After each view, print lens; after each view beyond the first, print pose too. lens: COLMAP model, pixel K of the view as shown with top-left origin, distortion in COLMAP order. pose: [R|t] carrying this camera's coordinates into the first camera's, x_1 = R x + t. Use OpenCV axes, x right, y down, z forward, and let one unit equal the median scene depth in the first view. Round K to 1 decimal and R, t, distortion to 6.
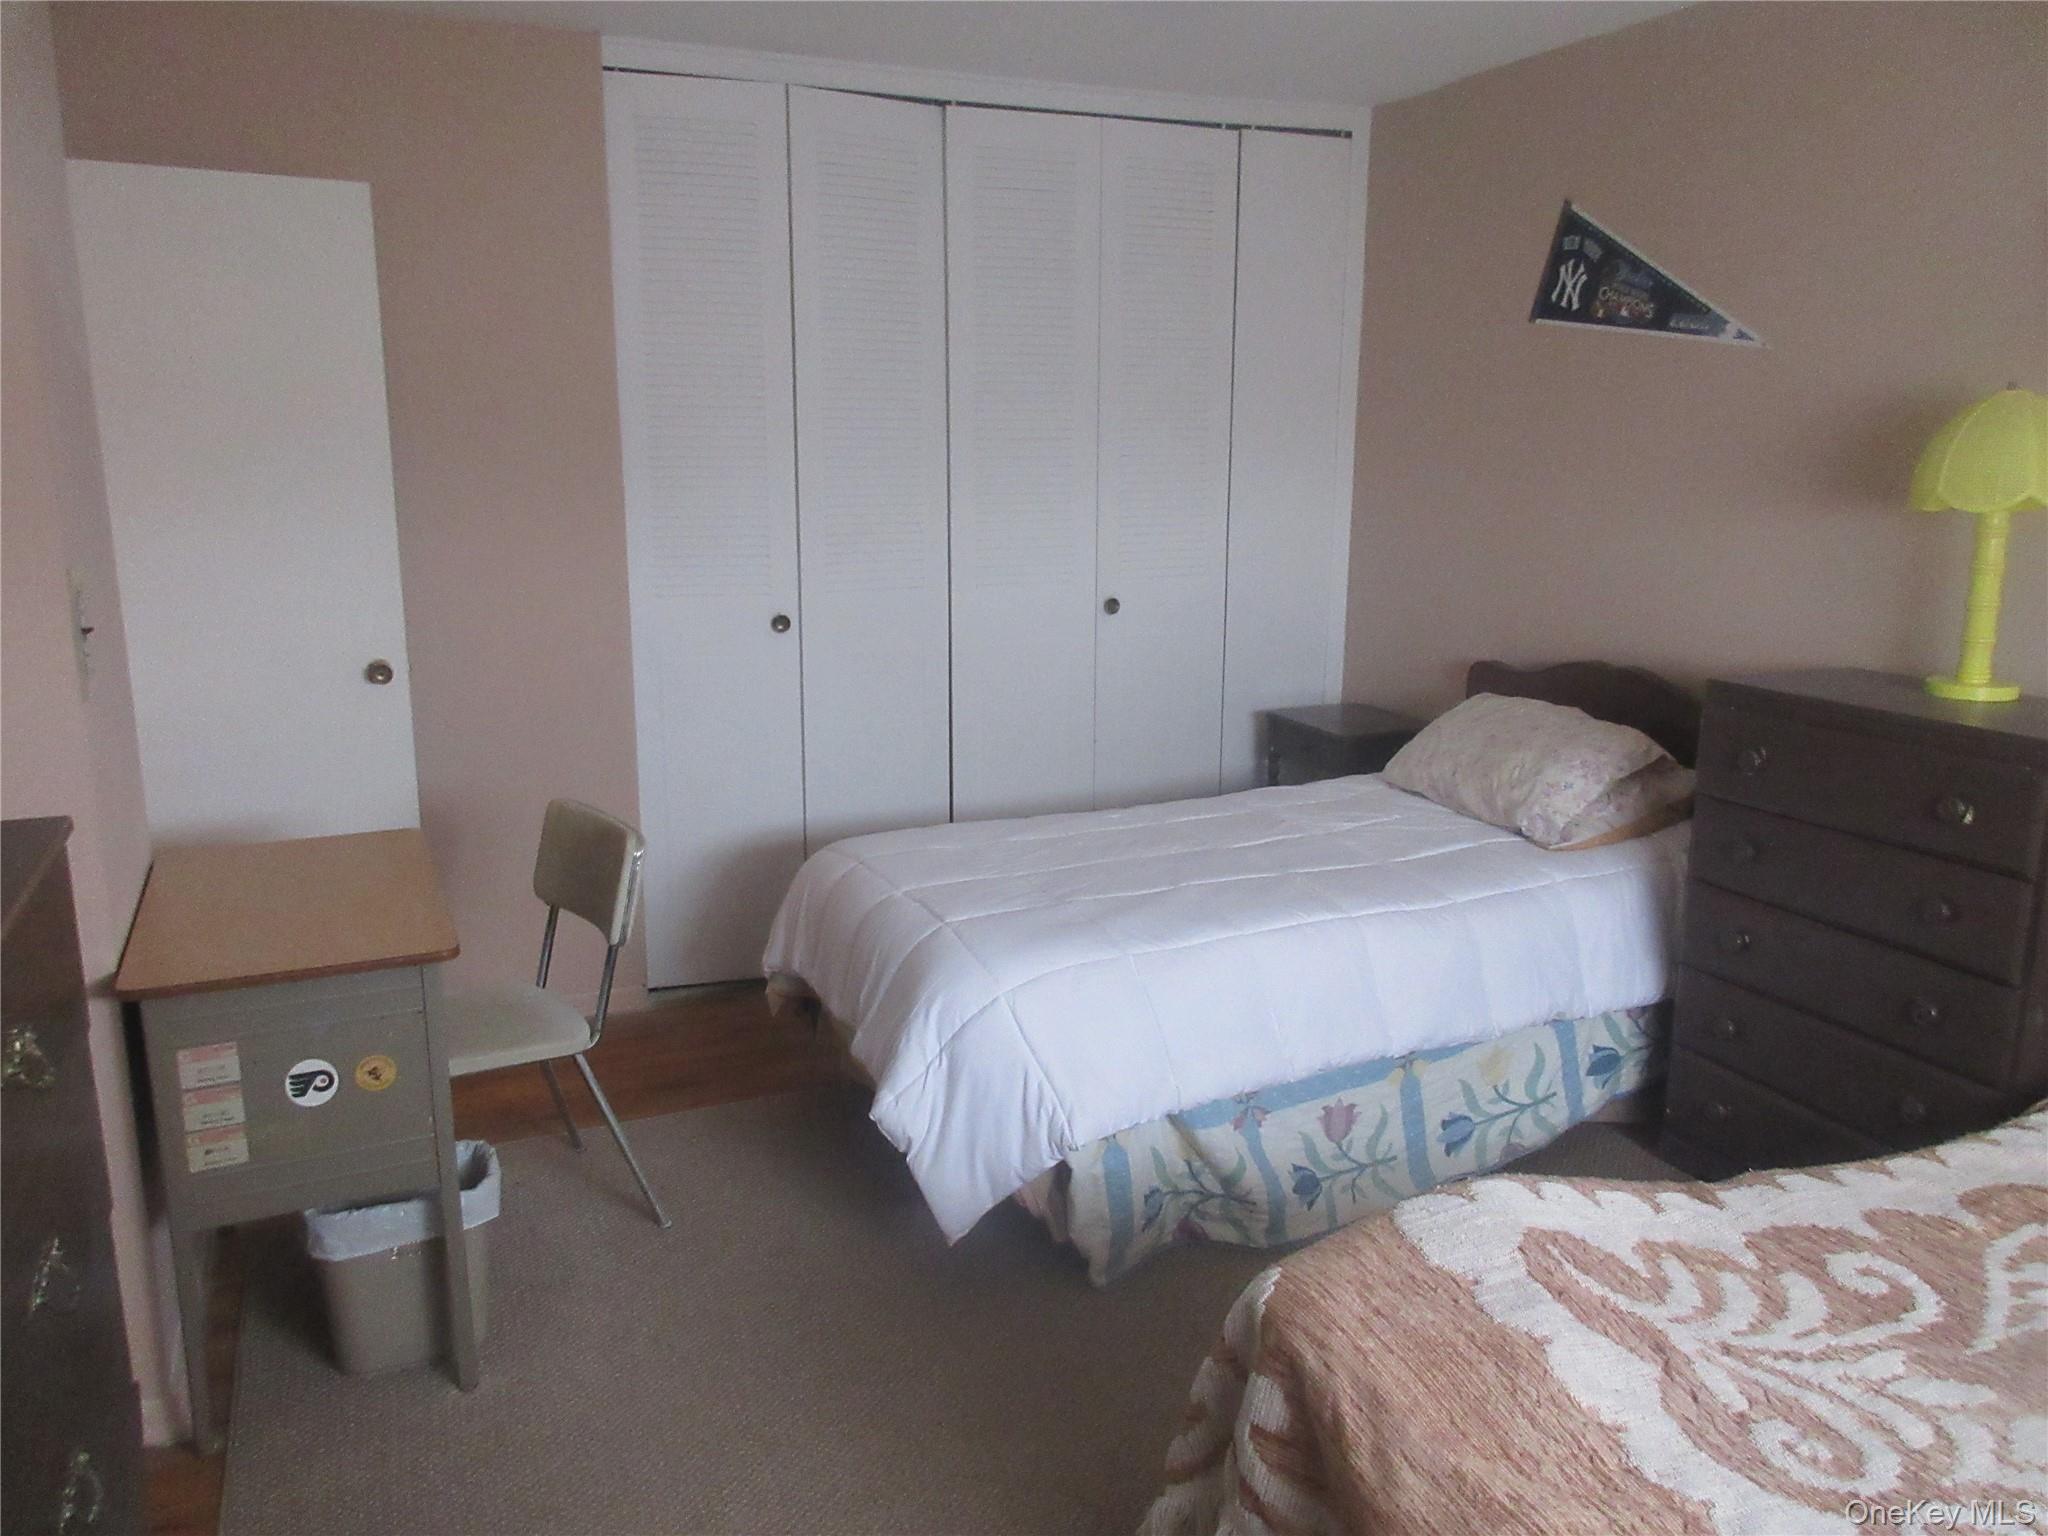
lens RADIAL K [[1508.6, 0, 1024.0], [0, 1508.6, 768.0], [0, 0, 1]] dist [-0.001846, 0.003279]
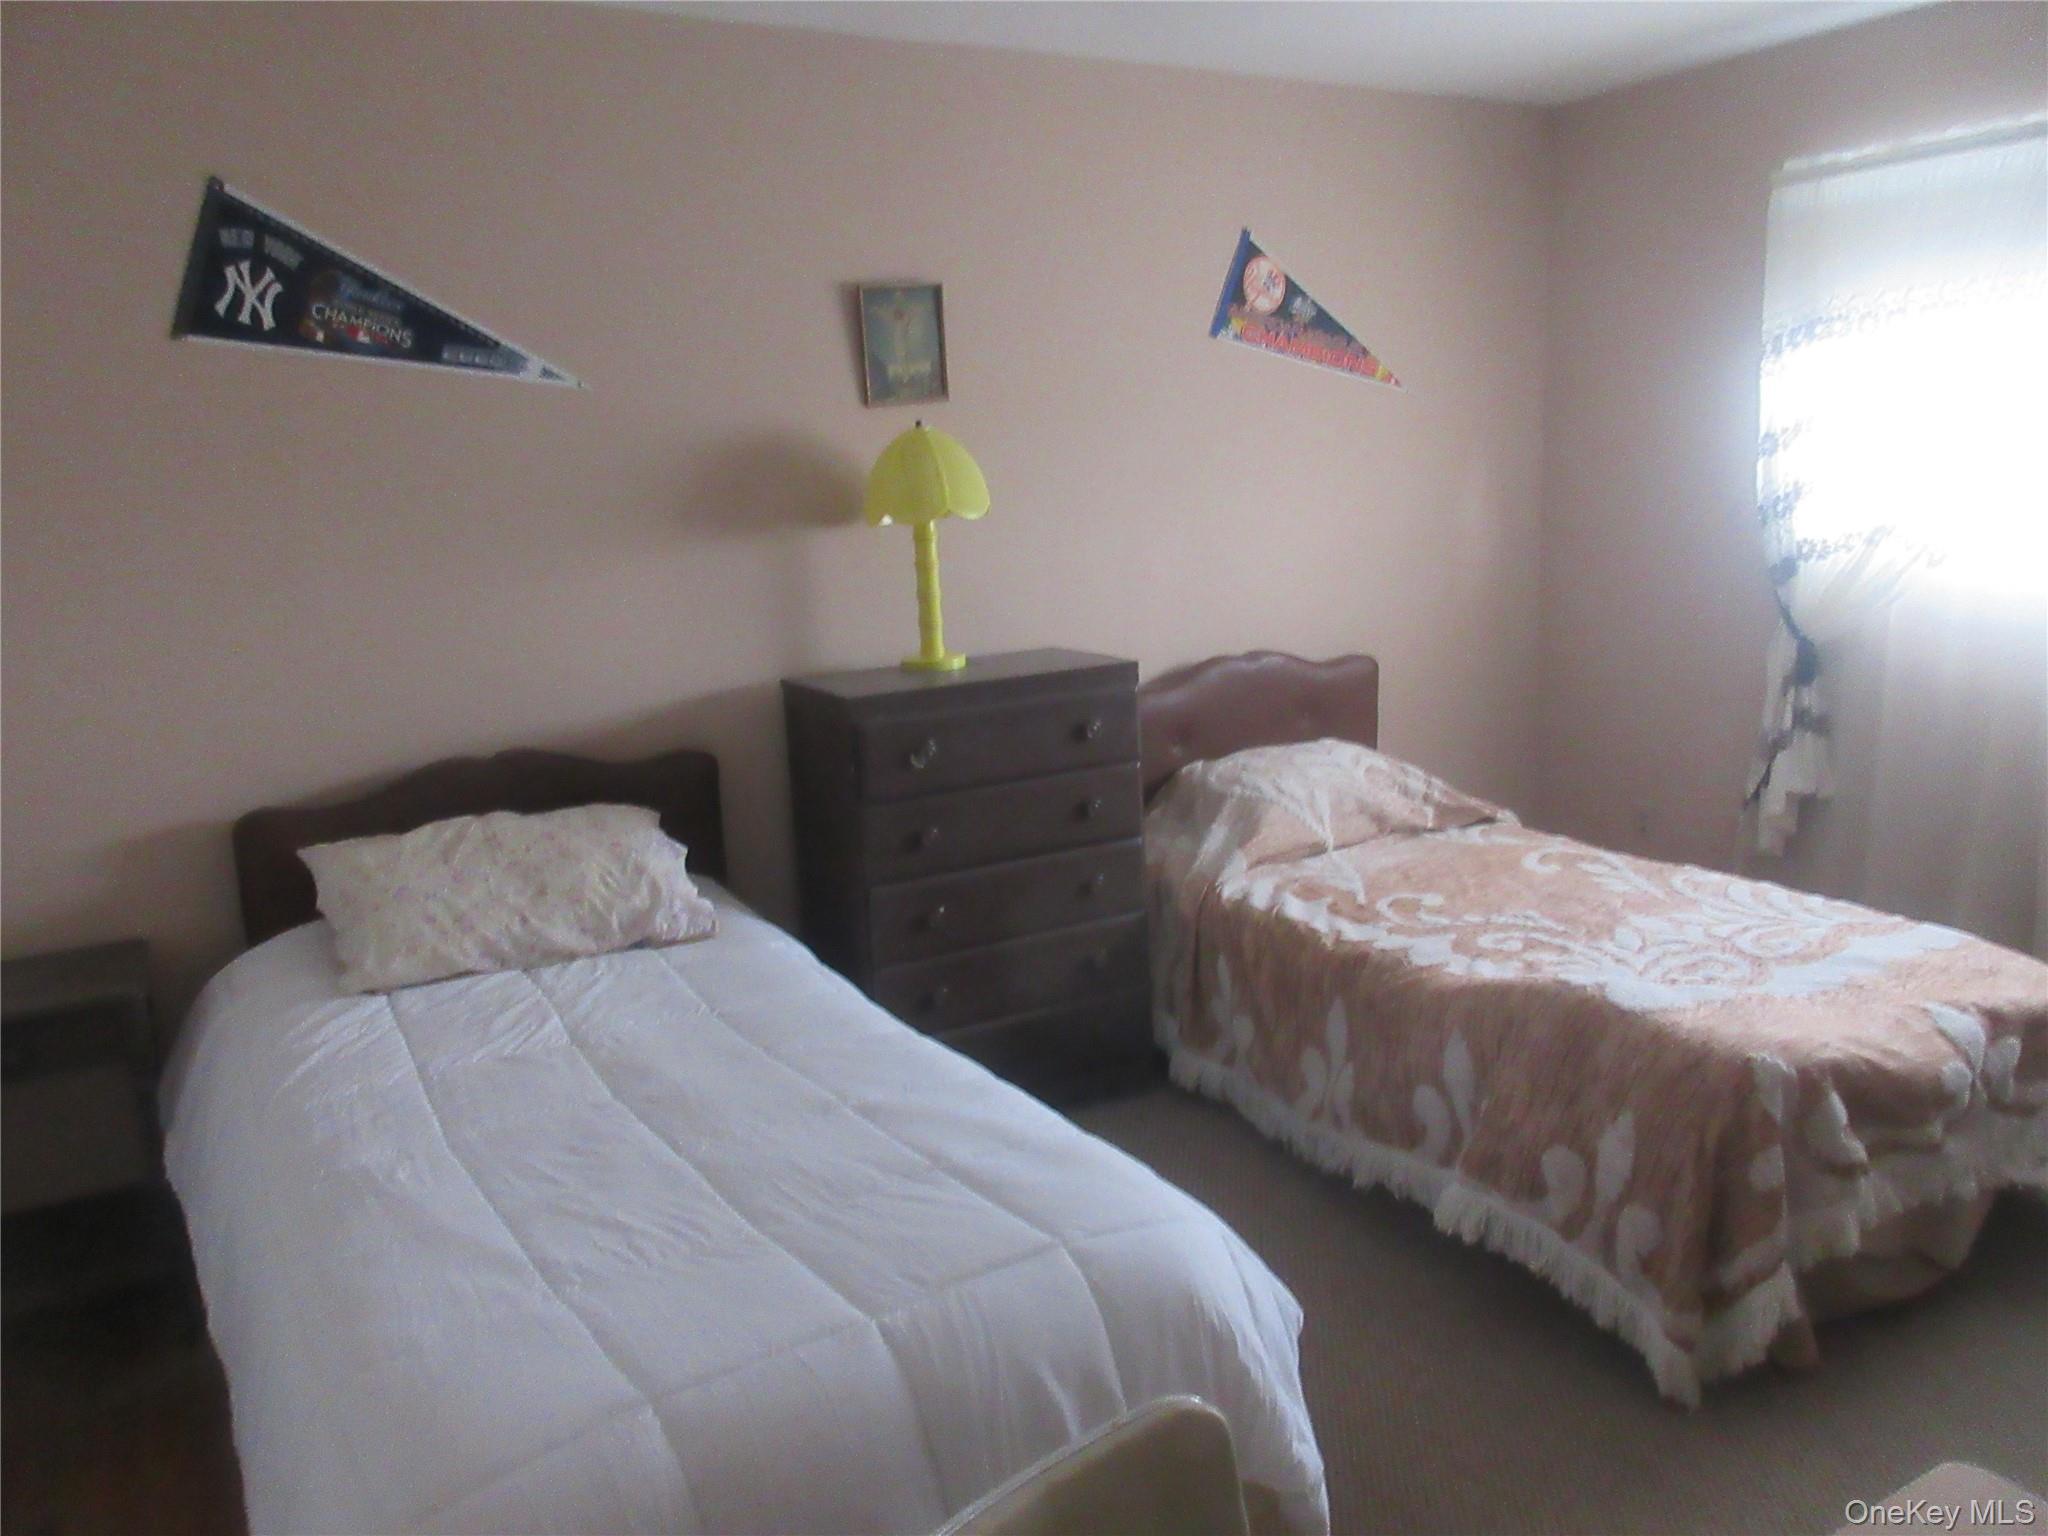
lens RADIAL K [[1508.6, 0, 1024.0], [0, 1508.6, 768.0], [0, 0, 1]] dist [-0.001846, 0.003279]
pose [[-0.109394, -0.183459, 0.976922, -0.464939], [0.267176, 0.941224, 0.206673, -0.155742], [-0.957419, 0.283618, -0.053948, 0.760551]]
